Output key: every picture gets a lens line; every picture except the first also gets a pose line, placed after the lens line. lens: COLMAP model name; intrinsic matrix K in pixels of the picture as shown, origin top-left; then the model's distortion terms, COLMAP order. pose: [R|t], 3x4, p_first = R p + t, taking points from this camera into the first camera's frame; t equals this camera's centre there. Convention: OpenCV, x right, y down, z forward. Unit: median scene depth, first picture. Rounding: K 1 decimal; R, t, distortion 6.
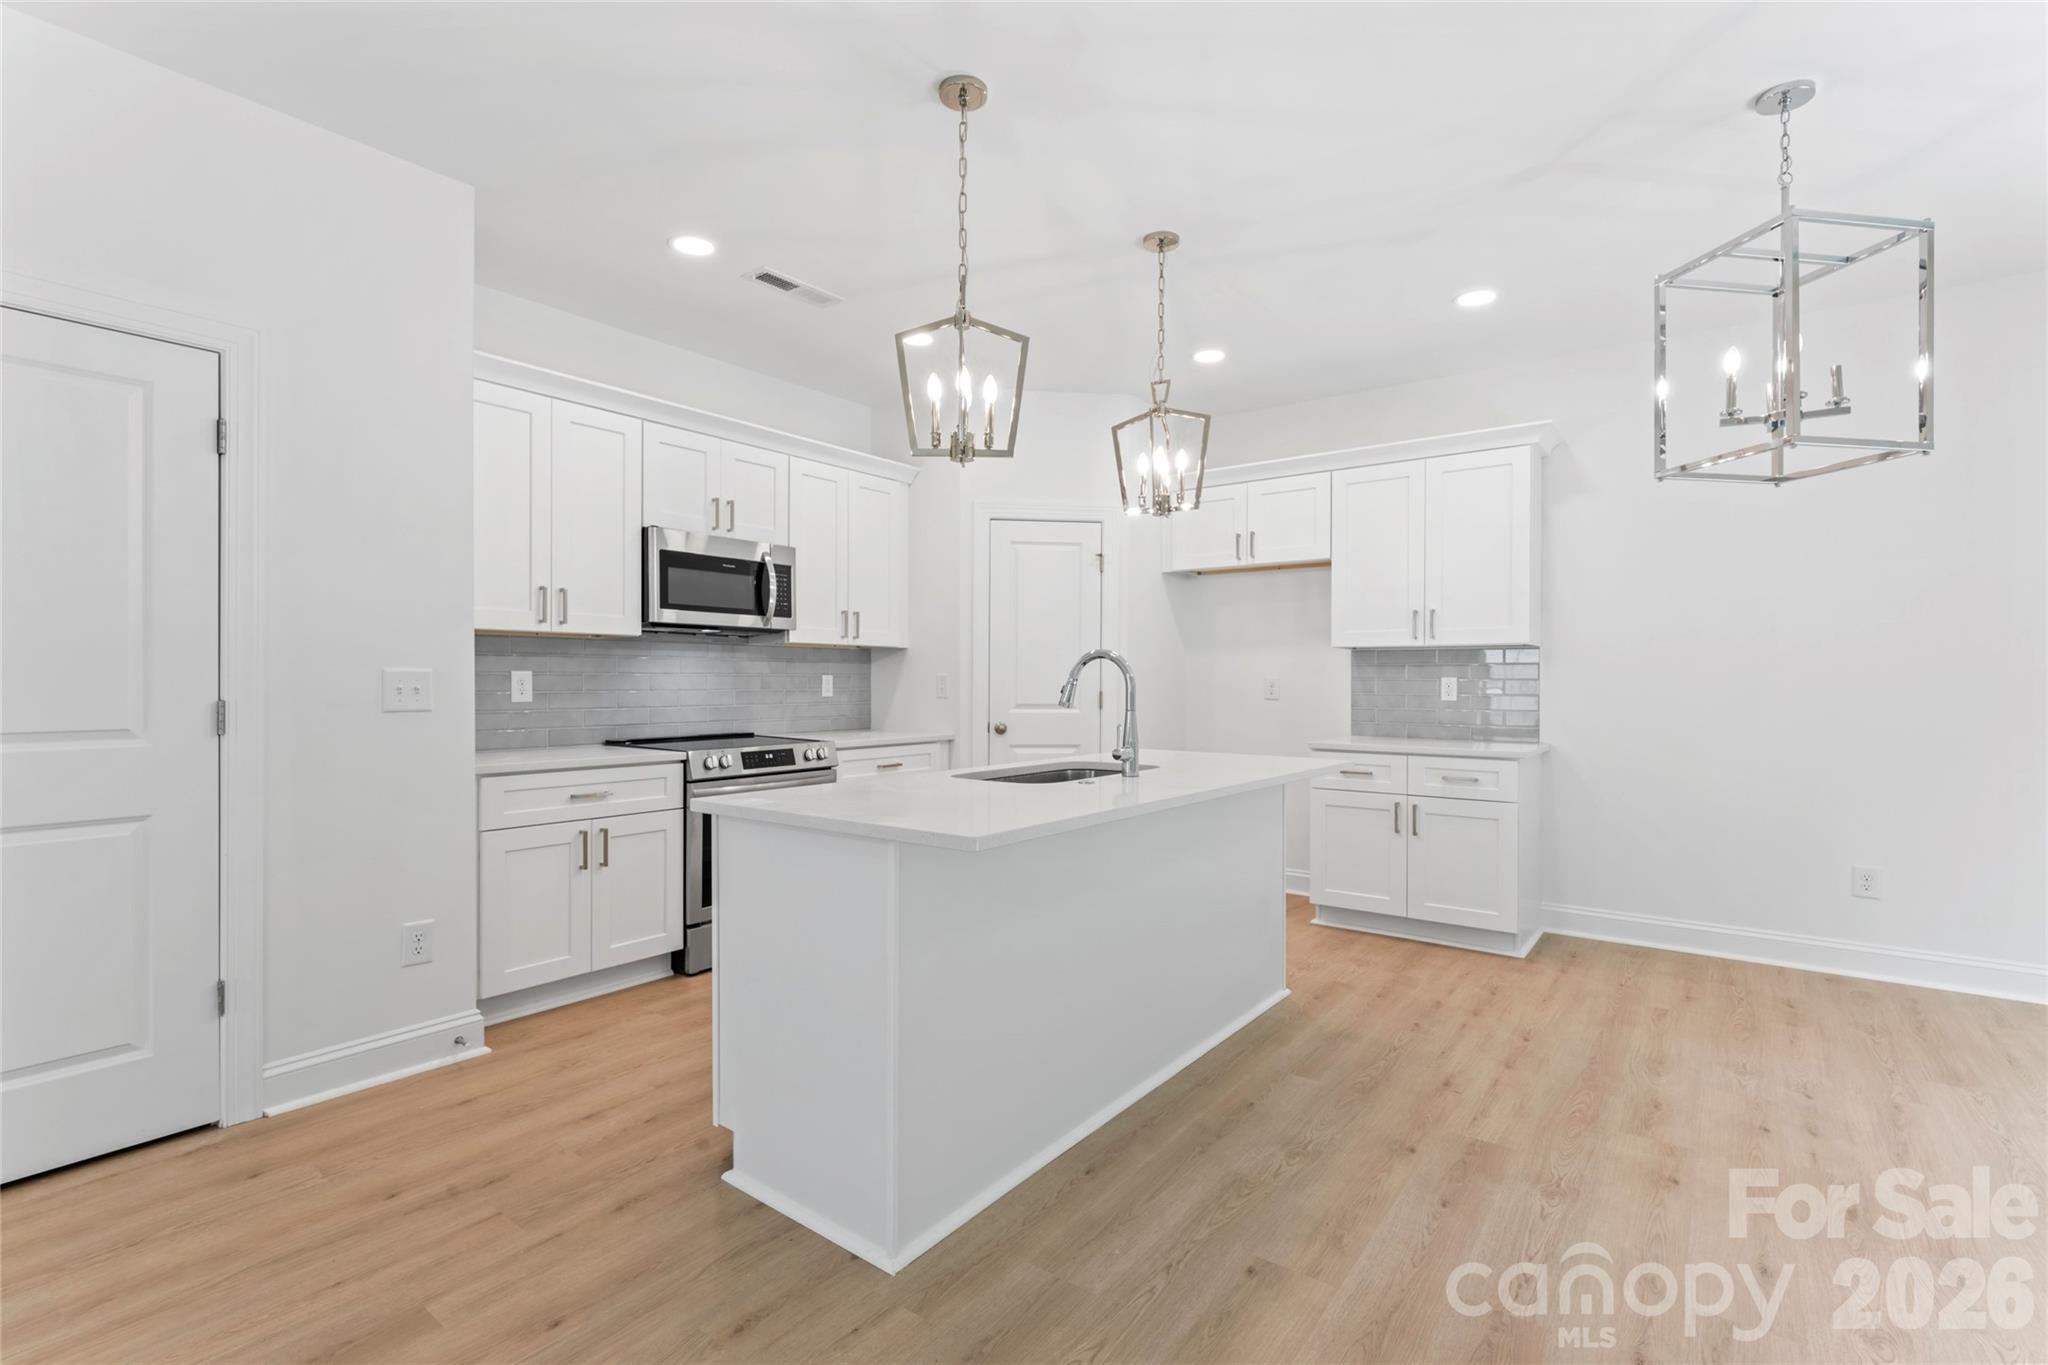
lens RADIAL K [[933.1, 0, 1024.0], [0, 933.1, 682.5], [0, 0, 1]] dist [-0.002996, -0.000339]
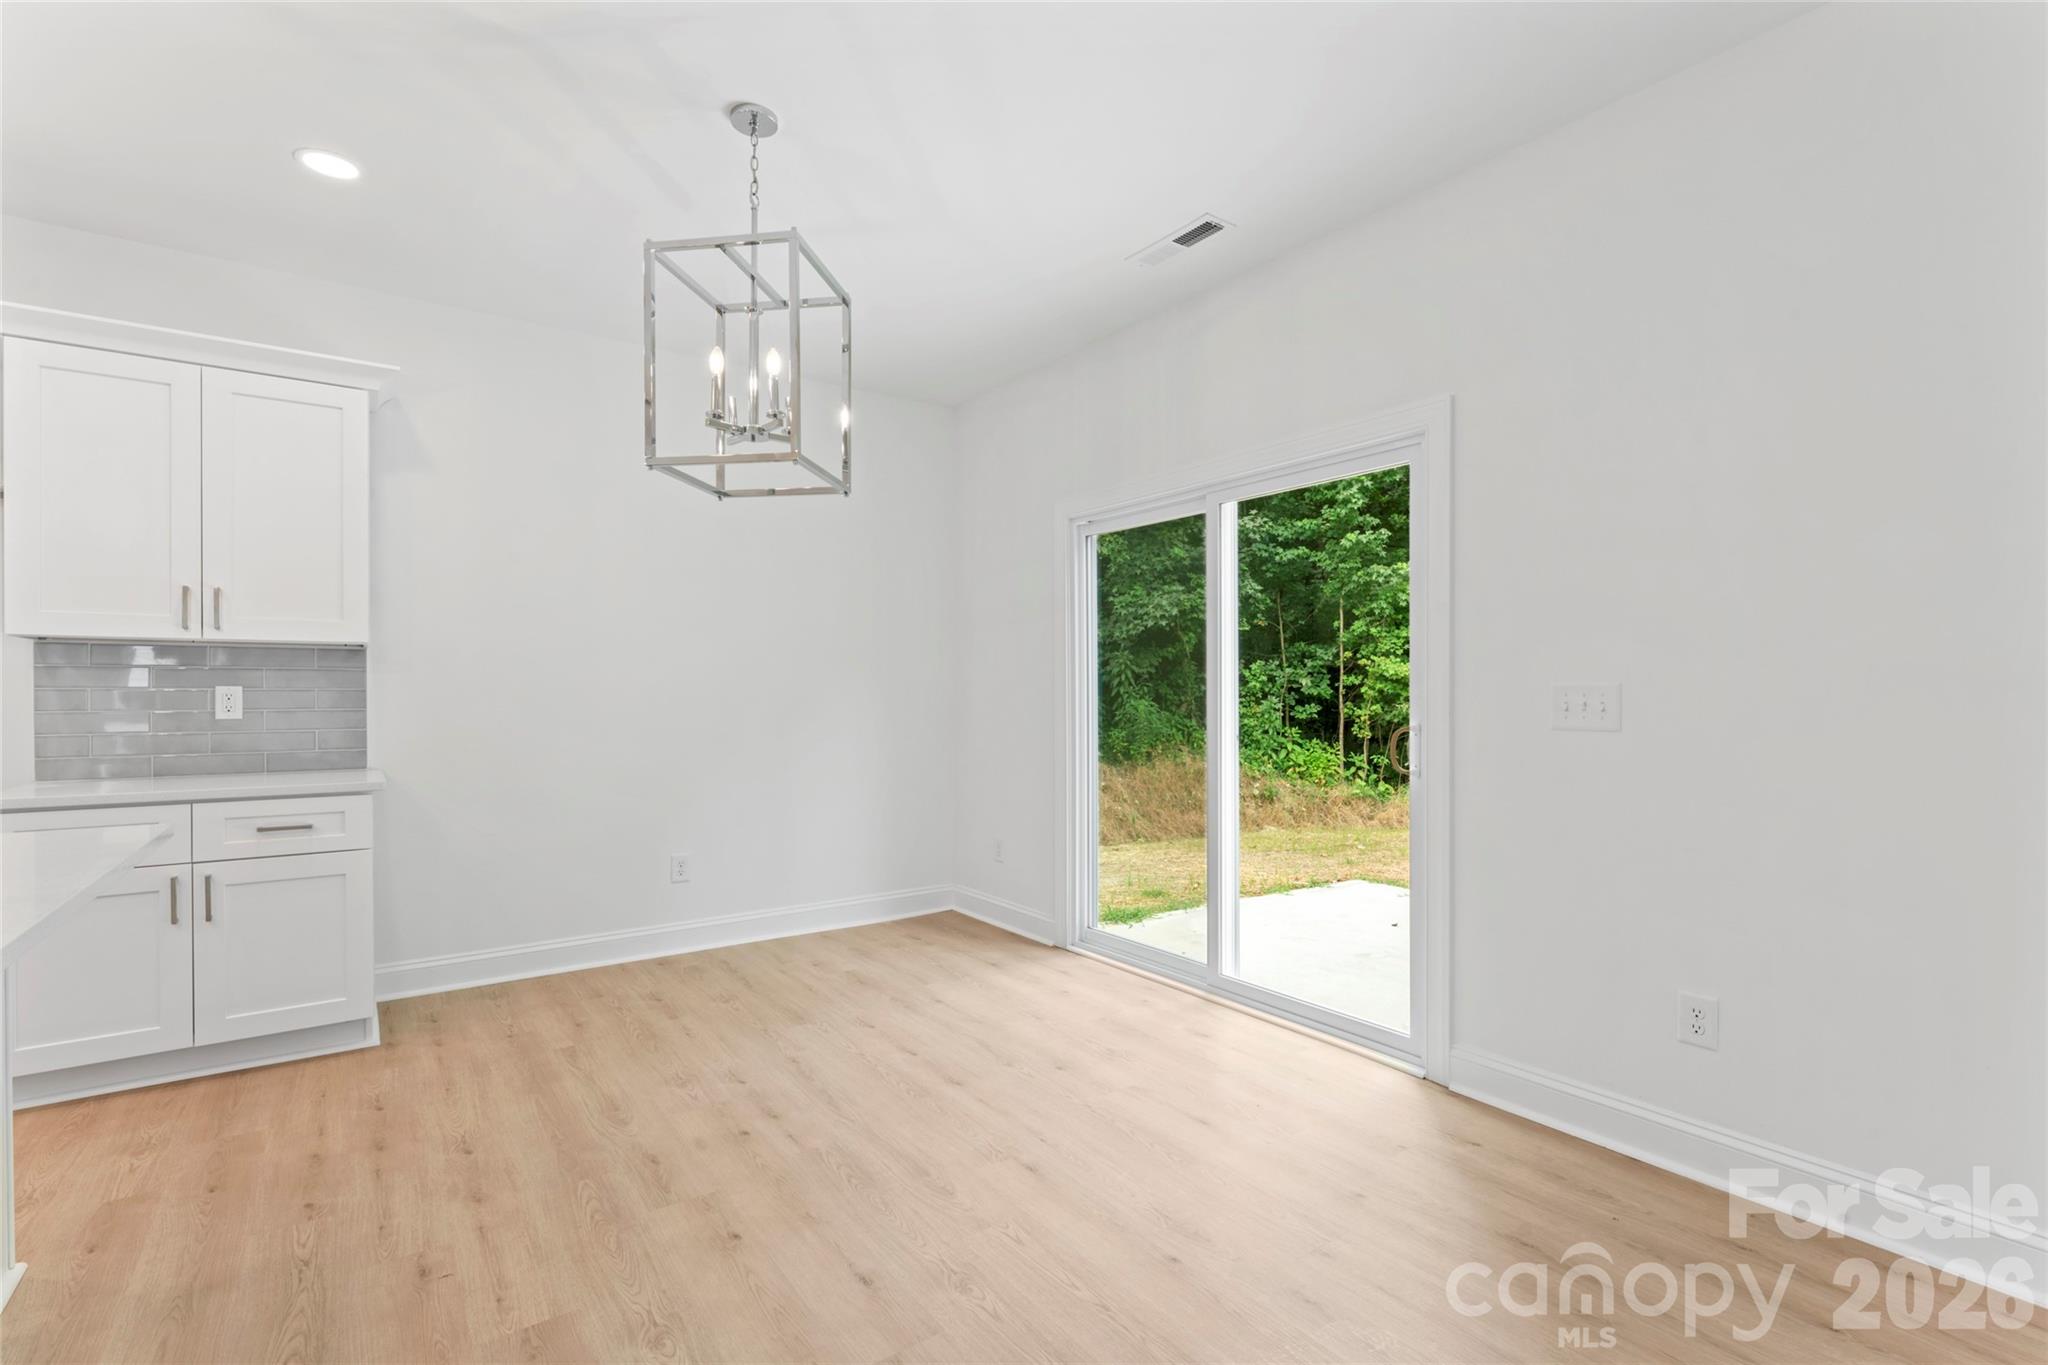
lens RADIAL K [[939.6, 0, 1017.3], [0, 939.6, 694.9], [0, 0, 1]] dist [0.000156, -0.000245]
pose [[0.300626, -0.008634, 0.953703, -0.059832], [0.004535, 0.999961, 0.007623, -0.001976], [-0.953731, 0.002034, 0.300653, 0.285422]]
